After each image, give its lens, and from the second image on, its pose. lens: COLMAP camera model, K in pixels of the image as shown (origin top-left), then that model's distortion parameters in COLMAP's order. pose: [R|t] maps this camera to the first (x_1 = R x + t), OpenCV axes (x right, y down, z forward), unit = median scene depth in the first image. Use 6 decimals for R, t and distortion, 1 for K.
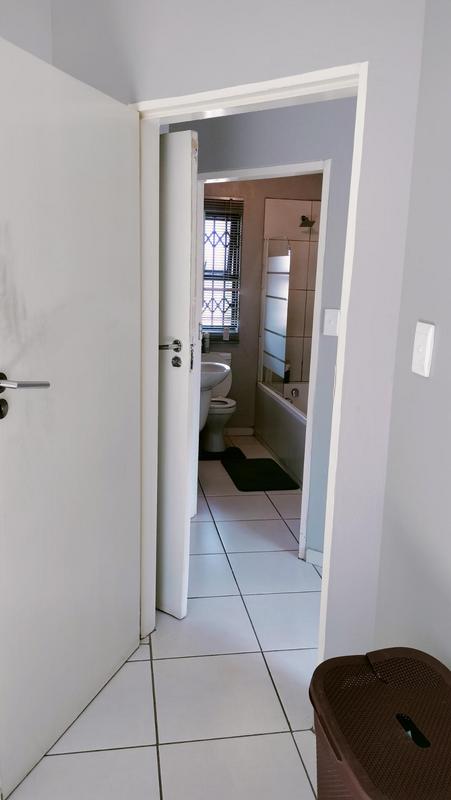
lens RADIAL K [[601.0, 0, 223.2], [0, 601.0, 402.8], [0, 0, 1]] dist [0.052203, -0.050370]
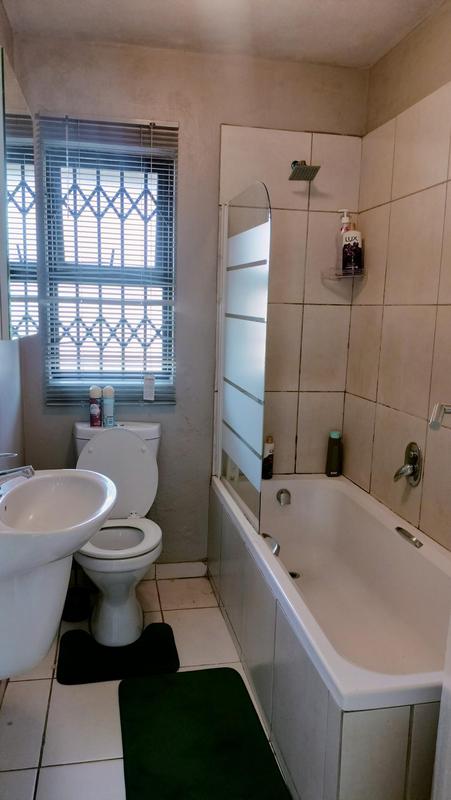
lens RADIAL K [[601.0, 0, 228.7], [0, 601.0, 401.2], [0, 0, 1]] dist [0.052203, -0.050370]
pose [[0.999336, -0.005854, 0.035956, 0.054837], [0.007435, 0.999003, -0.044018, -0.080596], [-0.035662, 0.044256, 0.998383, 0.487221]]
